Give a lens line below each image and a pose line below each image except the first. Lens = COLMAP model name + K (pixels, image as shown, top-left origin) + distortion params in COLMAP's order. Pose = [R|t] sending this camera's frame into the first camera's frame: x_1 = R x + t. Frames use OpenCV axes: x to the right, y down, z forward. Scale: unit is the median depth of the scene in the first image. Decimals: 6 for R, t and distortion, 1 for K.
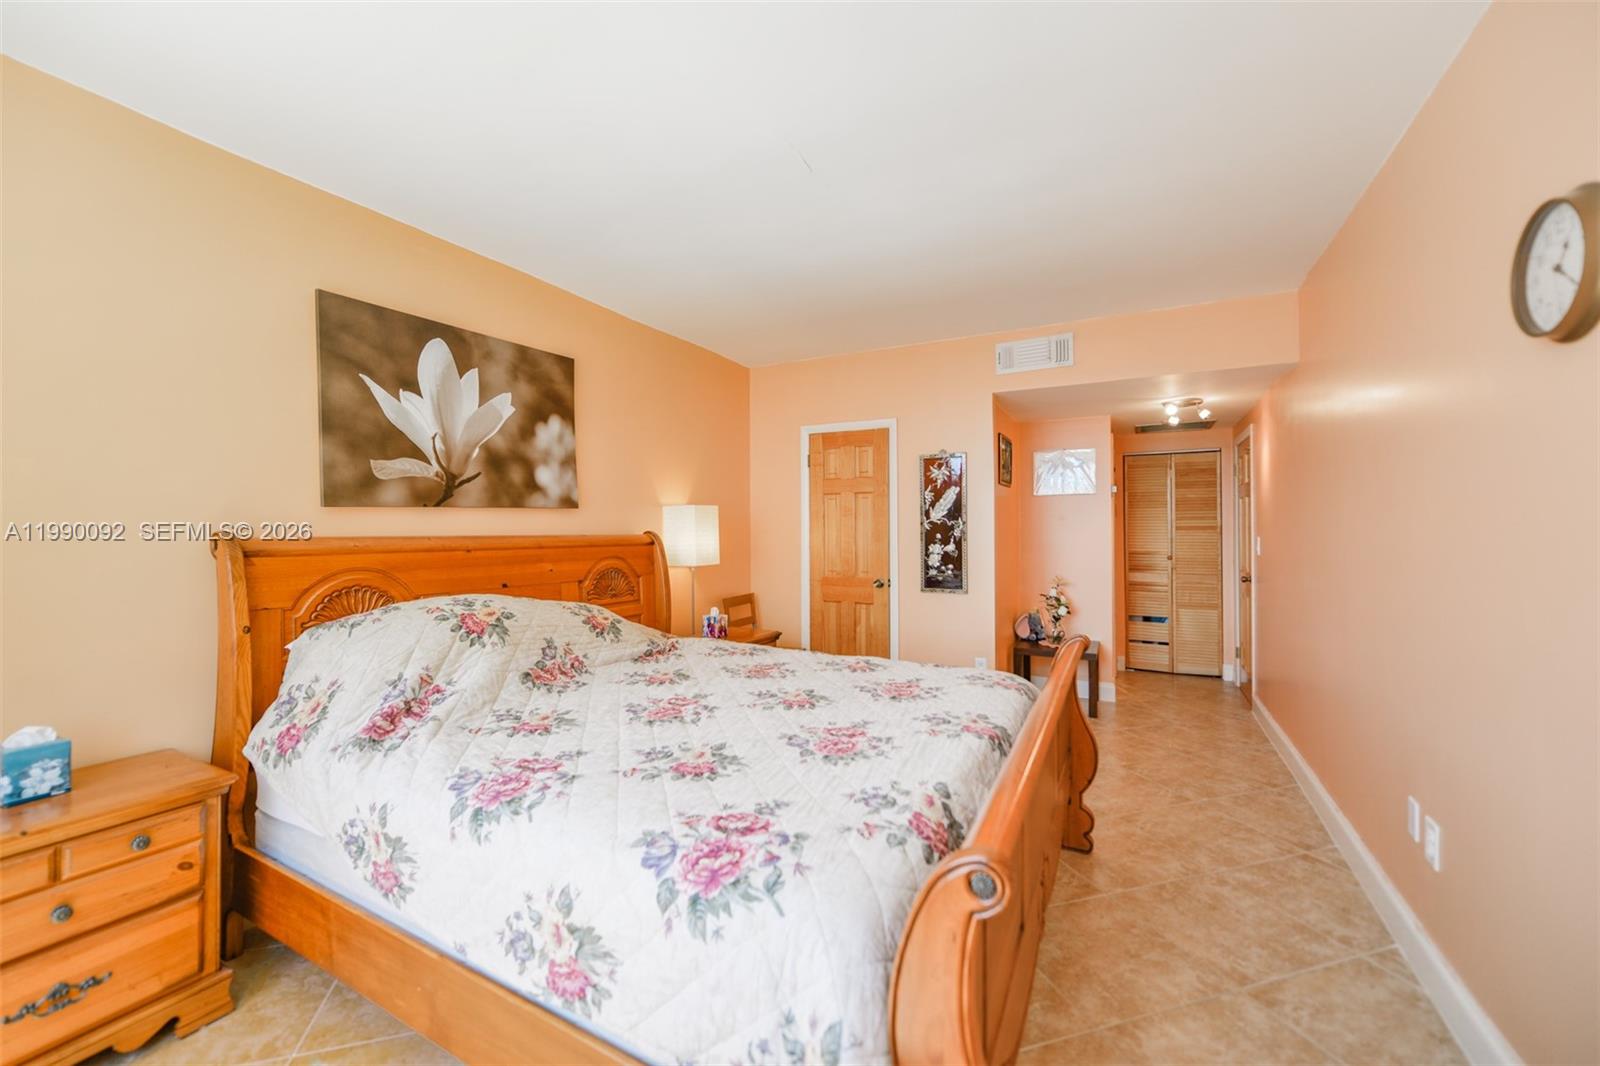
lens RADIAL K [[632.5, 0, 786.9], [0, 632.5, 526.5], [0, 0, 1]] dist [-0.004952, -0.000791]
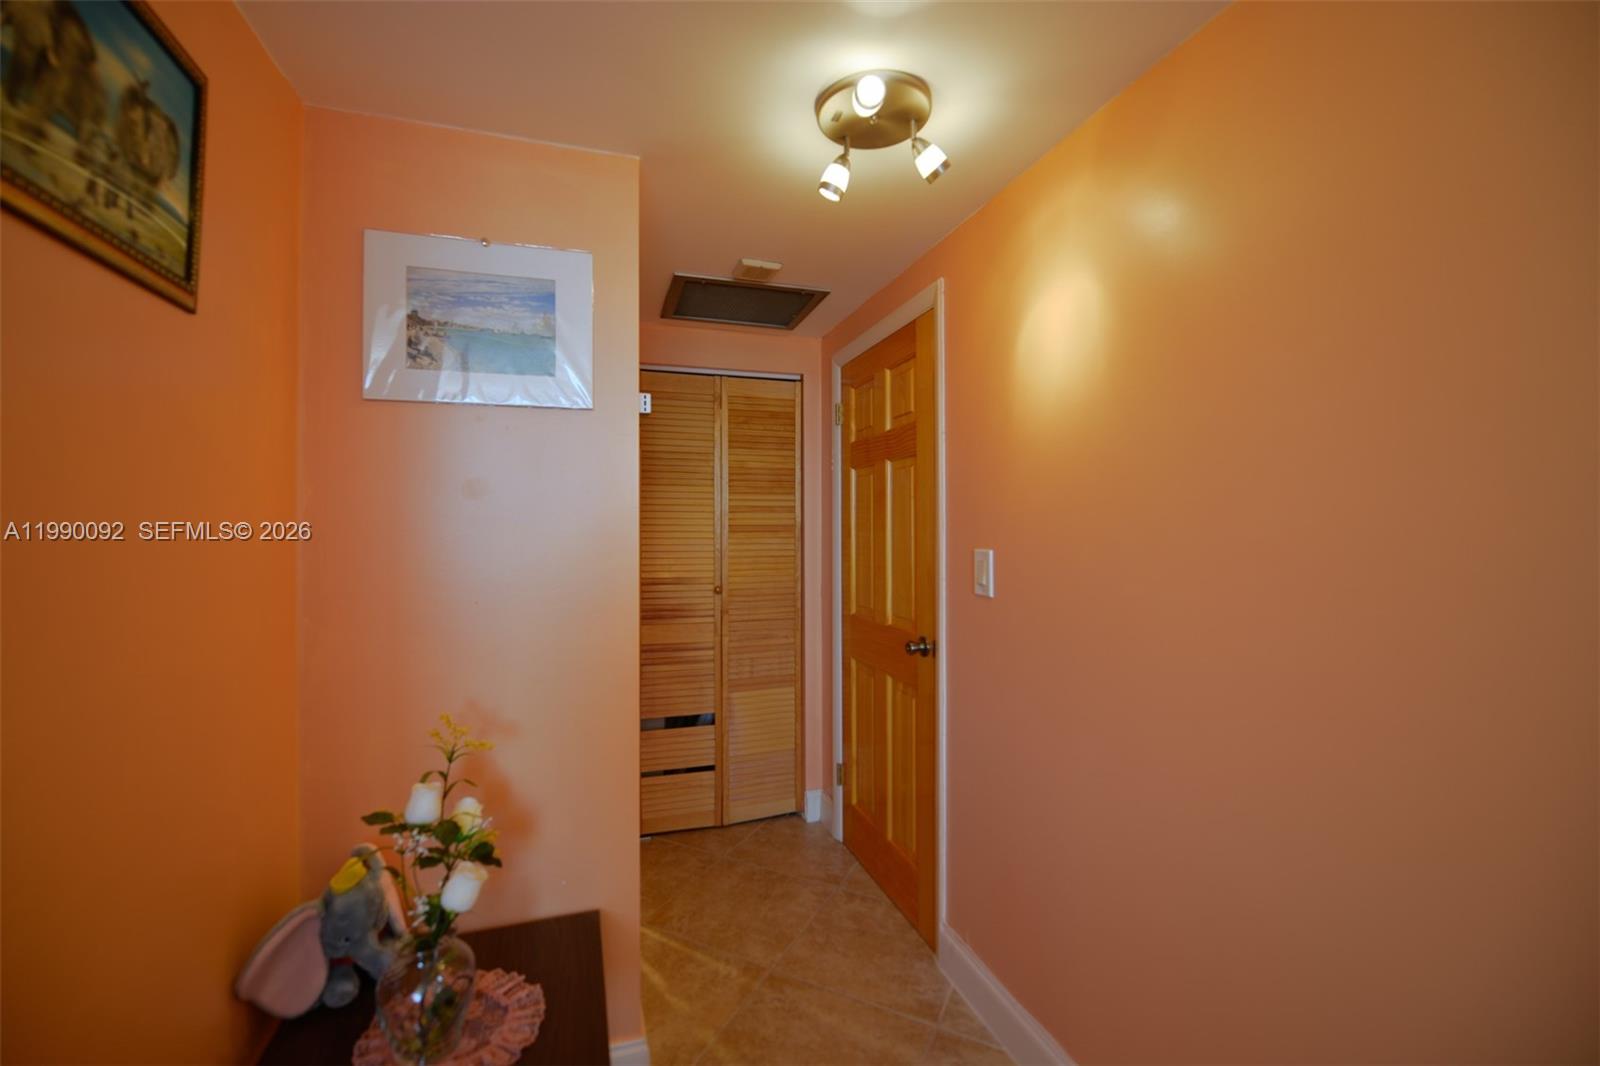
lens RADIAL K [[632.5, 0, 786.9], [0, 632.5, 526.5], [0, 0, 1]] dist [-0.004952, -0.000791]
pose [[0.684117, 0.006888, 0.729340, 0.296491], [0.000255, 0.999953, -0.009682, 0.005501], [-0.729372, 0.006810, 0.684083, 0.645244]]
